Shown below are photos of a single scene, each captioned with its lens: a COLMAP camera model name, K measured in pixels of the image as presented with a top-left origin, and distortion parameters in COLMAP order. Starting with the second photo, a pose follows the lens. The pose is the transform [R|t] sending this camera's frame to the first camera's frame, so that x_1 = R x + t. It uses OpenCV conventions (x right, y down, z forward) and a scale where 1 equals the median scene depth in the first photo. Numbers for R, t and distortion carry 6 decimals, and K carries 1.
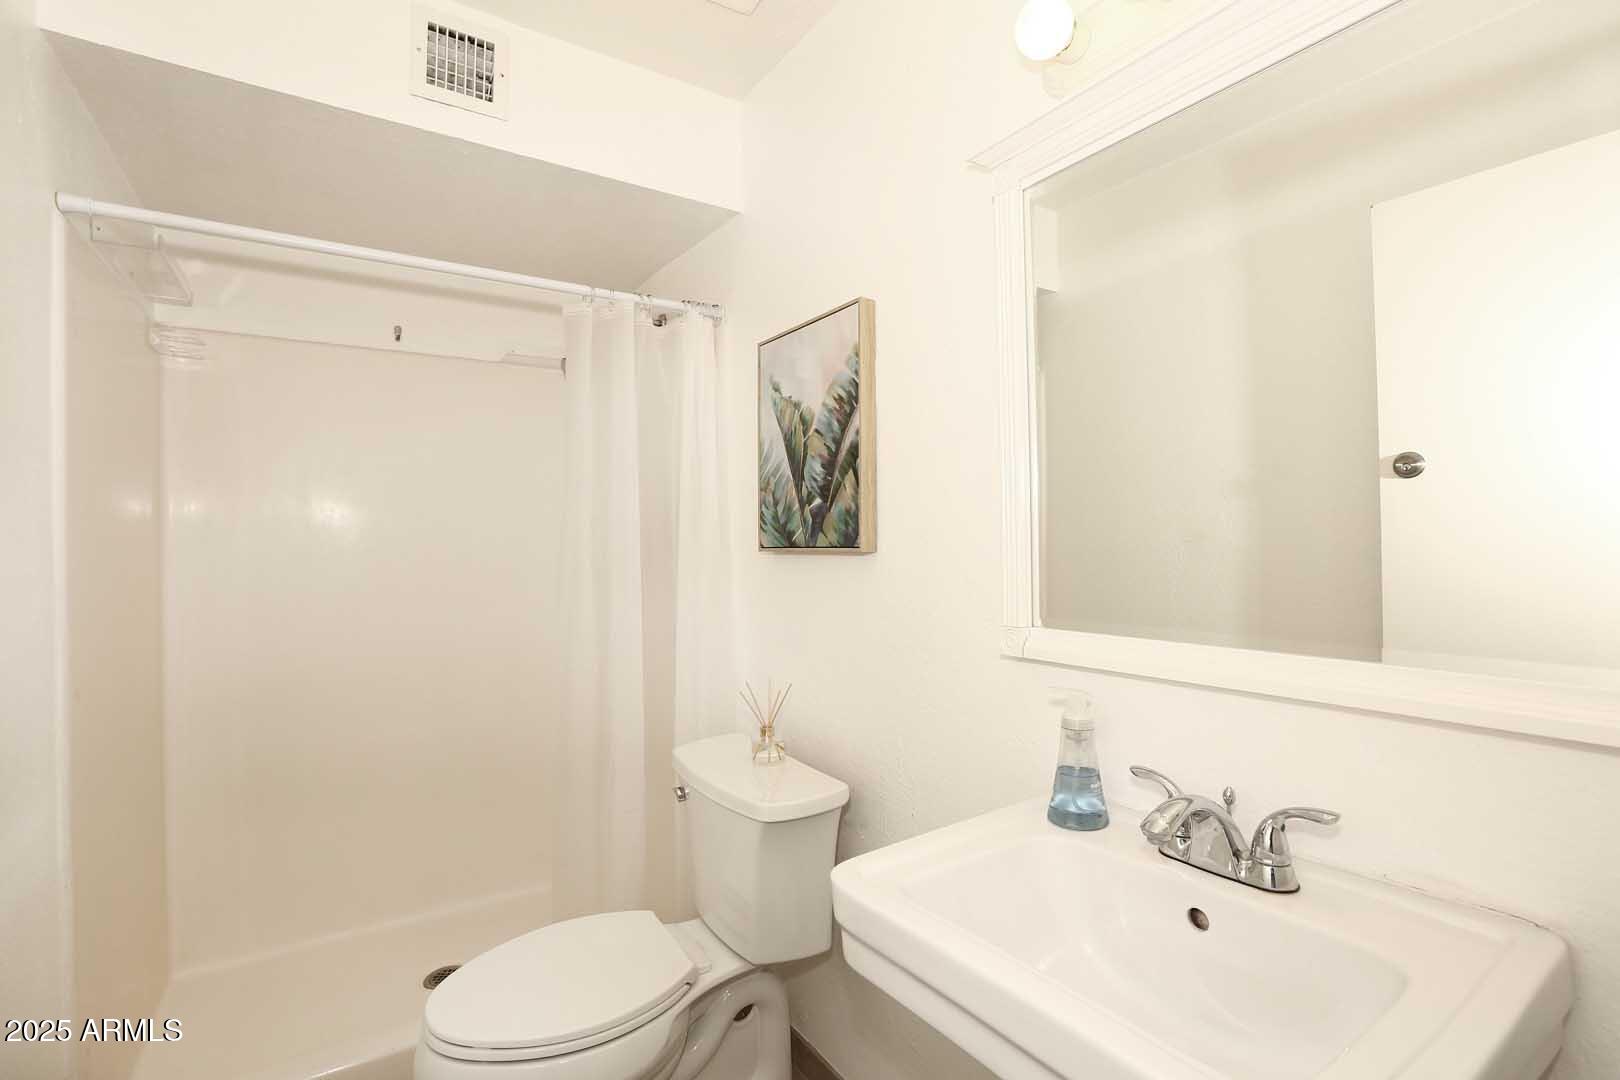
lens RADIAL K [[735.1, 0, 806.6], [0, 735.1, 541.2], [0, 0, 1]] dist [-0.046641, 0.011038]
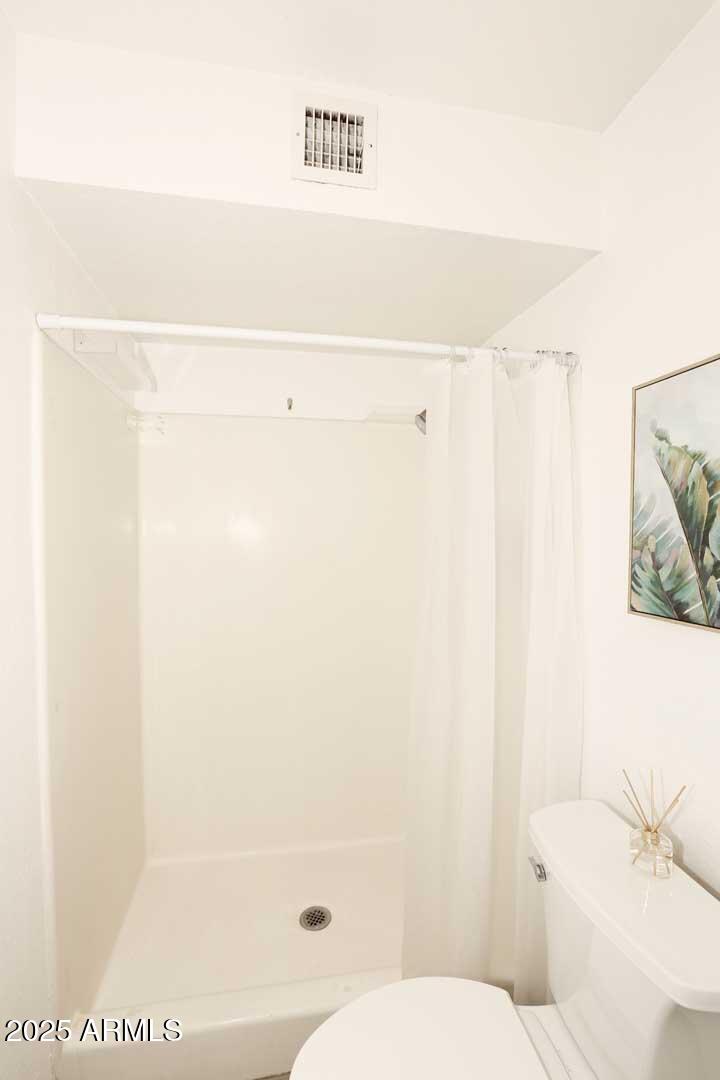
lens RADIAL K [[490.1, 0, 359.0], [0, 490.1, 532.3], [0, 0, 1]] dist [-0.046641, 0.011038]
pose [[0.923843, 0.017010, -0.382394, -0.155909], [-0.013751, 0.999842, 0.011255, -0.095946], [0.382525, -0.005139, 0.923931, 0.331027]]
